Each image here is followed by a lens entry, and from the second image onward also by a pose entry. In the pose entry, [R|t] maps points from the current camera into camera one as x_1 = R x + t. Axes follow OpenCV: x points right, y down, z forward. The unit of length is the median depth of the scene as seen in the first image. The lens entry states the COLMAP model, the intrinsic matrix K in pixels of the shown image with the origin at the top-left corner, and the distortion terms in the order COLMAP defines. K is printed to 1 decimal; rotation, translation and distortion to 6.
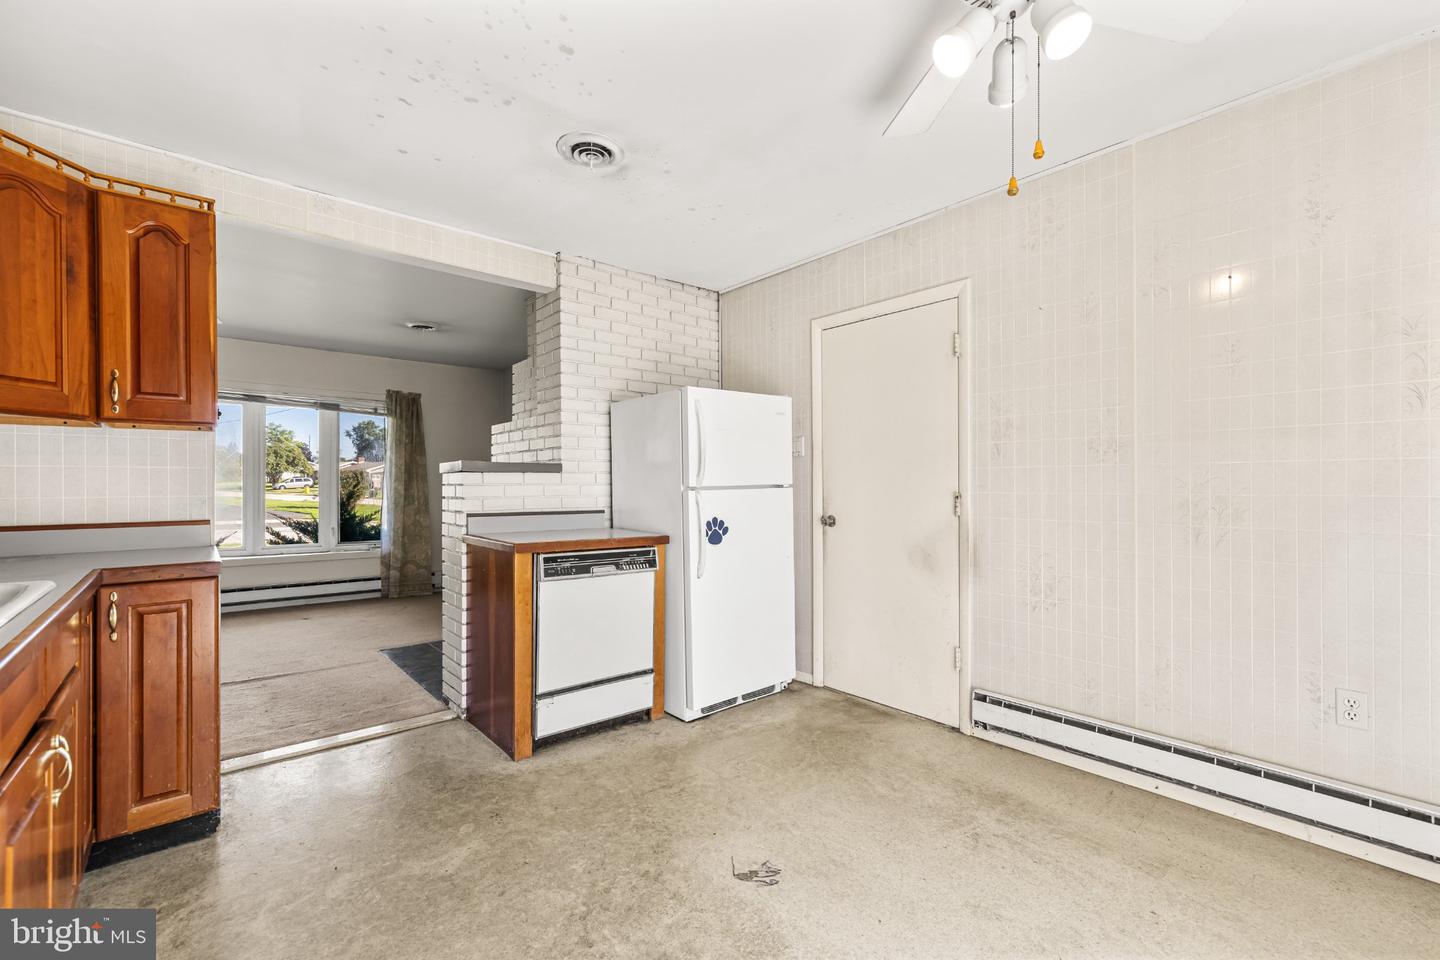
lens RADIAL K [[610.7, 0, 716.8], [0, 610.7, 483.2], [0, 0, 1]] dist [-0.000344, 0.000191]
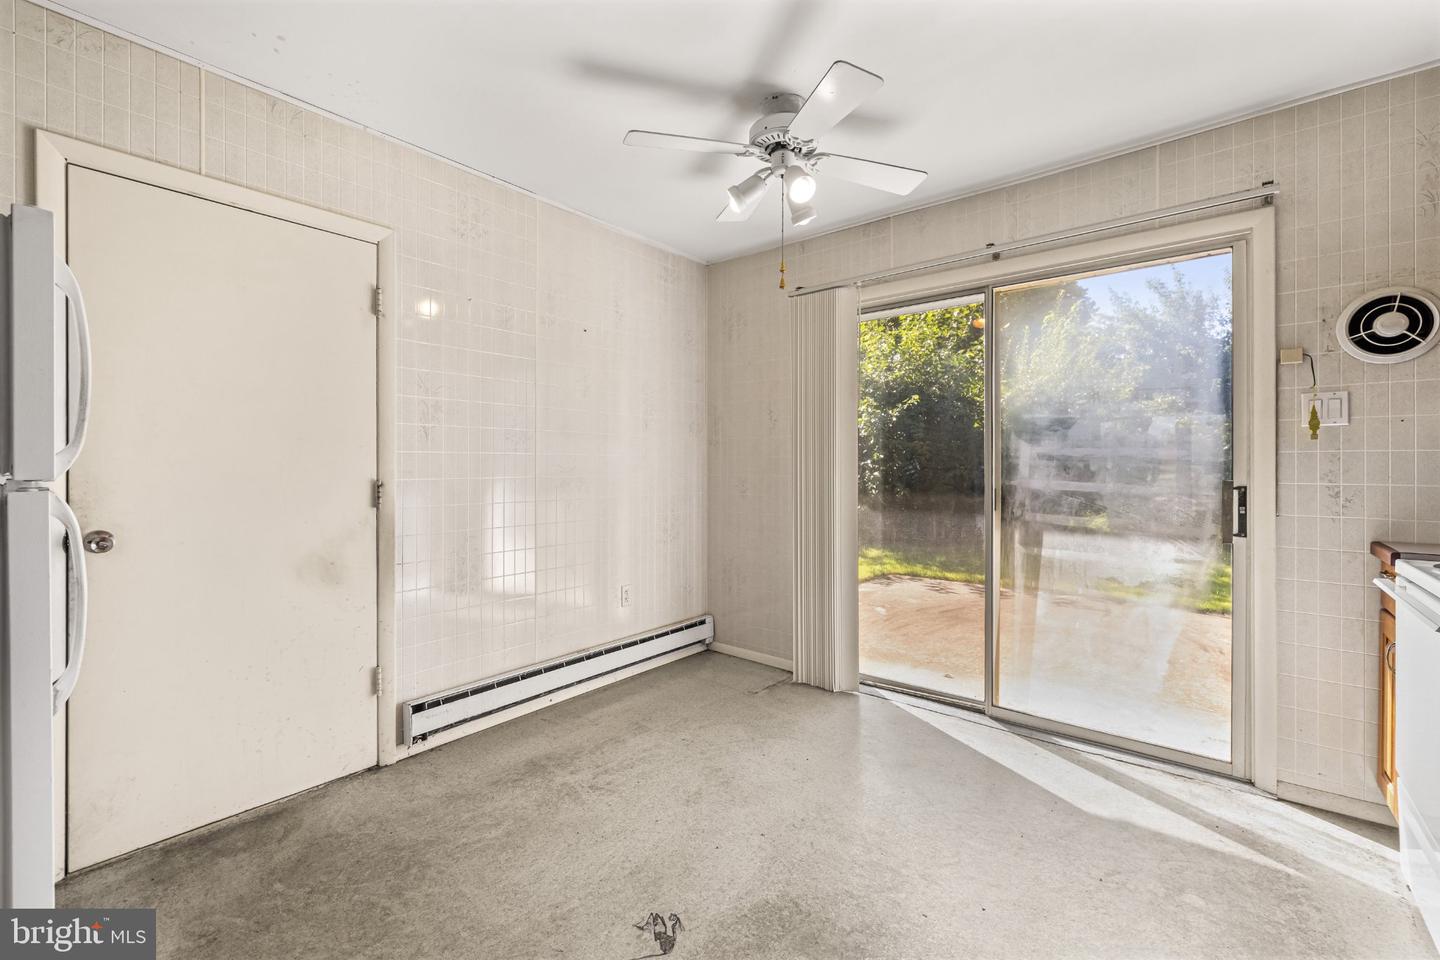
lens RADIAL K [[612.4, 0, 721.0], [0, 612.4, 464.8], [0, 0, 1]] dist [0.000539, 0.000226]
pose [[-0.173056, 0.001071, 0.984911, -0.515195], [-0.002068, 0.999997, -0.001451, -0.005660], [-0.984910, -0.002288, -0.173053, 0.698164]]
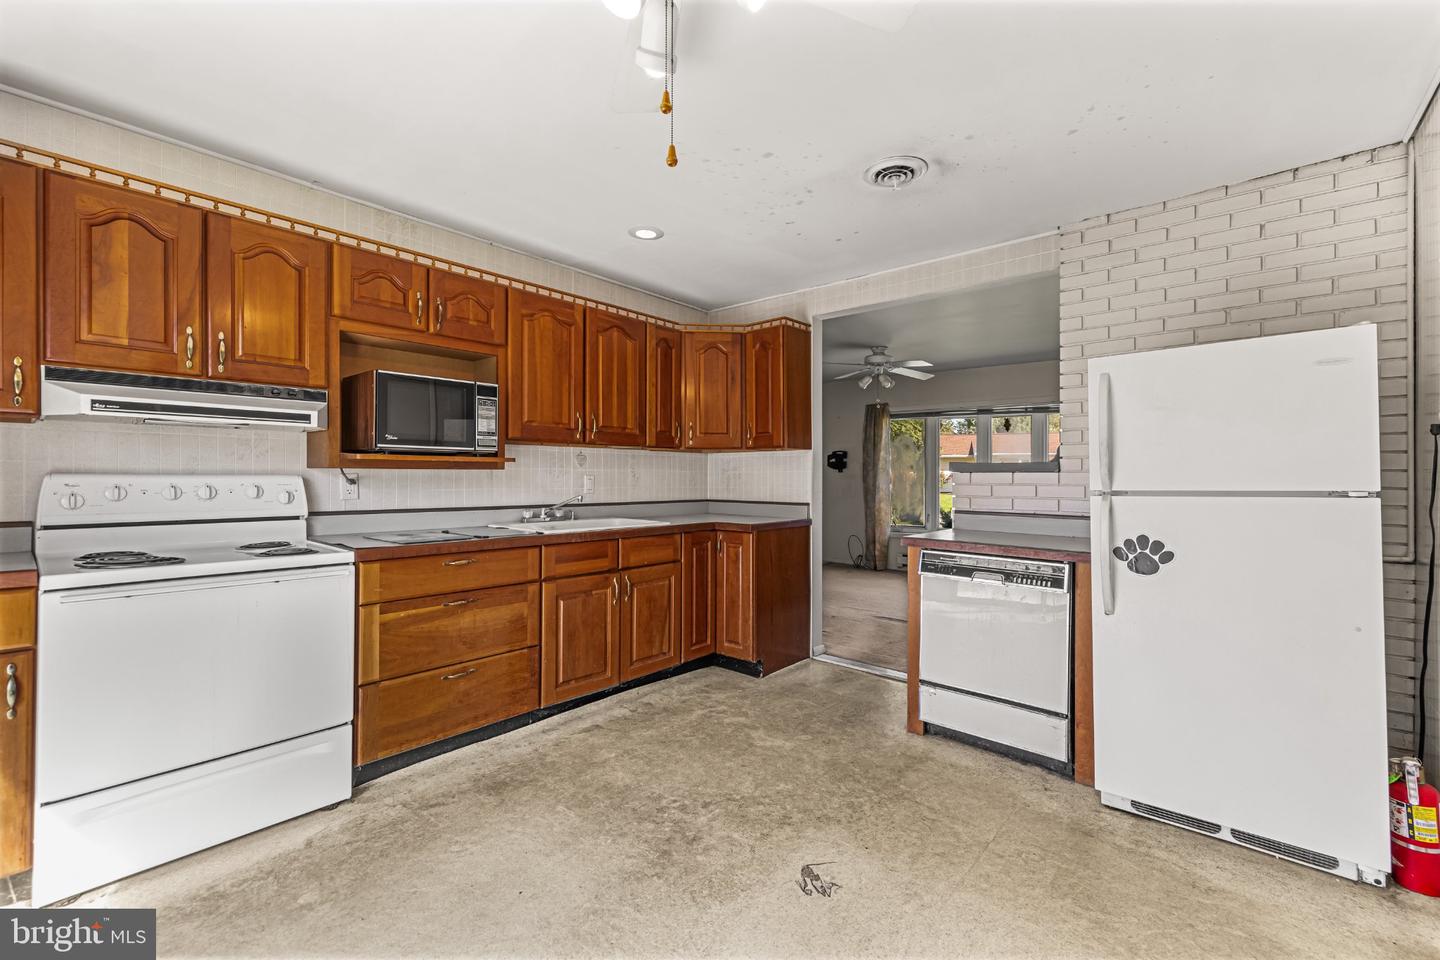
lens RADIAL K [[605.5, 0, 724.5], [0, 605.5, 475.1], [0, 0, 1]] dist [0.000319, 0.000739]
pose [[0.150910, -0.001439, -0.988546, 0.666801], [-0.004369, 0.999988, -0.002123, -0.010316], [0.988538, 0.004639, 0.150902, 0.459696]]
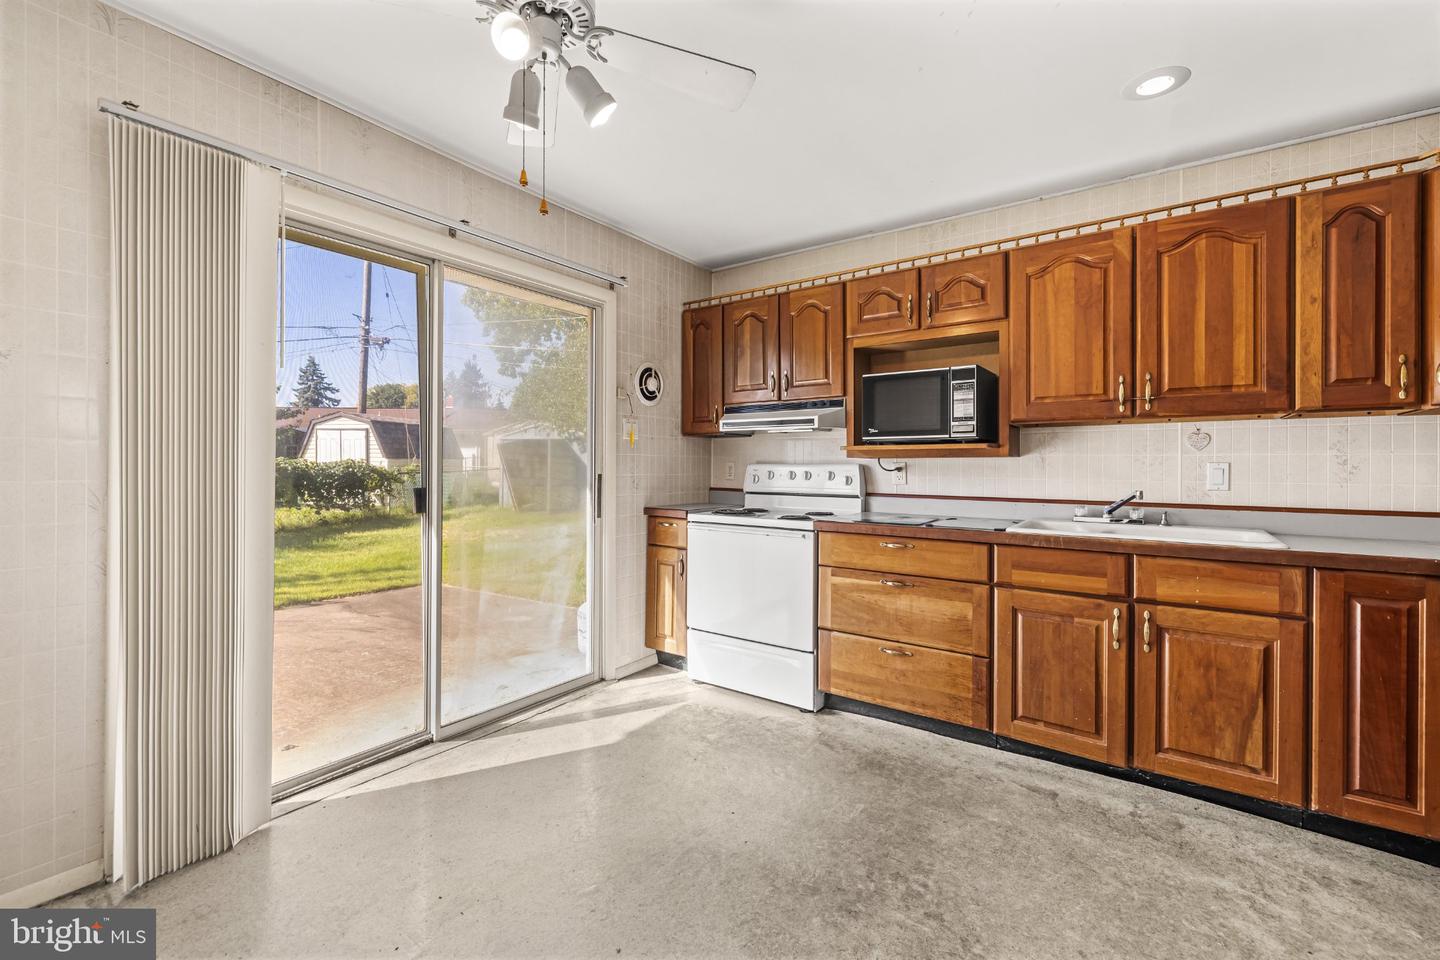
lens RADIAL K [[605.5, 0, 724.5], [0, 605.5, 475.1], [0, 0, 1]] dist [0.000319, 0.000739]
pose [[-0.968514, -0.003539, -0.248934, 0.213389], [-0.006392, 0.999923, 0.010651, 0.000892], [0.248877, 0.011907, -0.968462, 1.052353]]
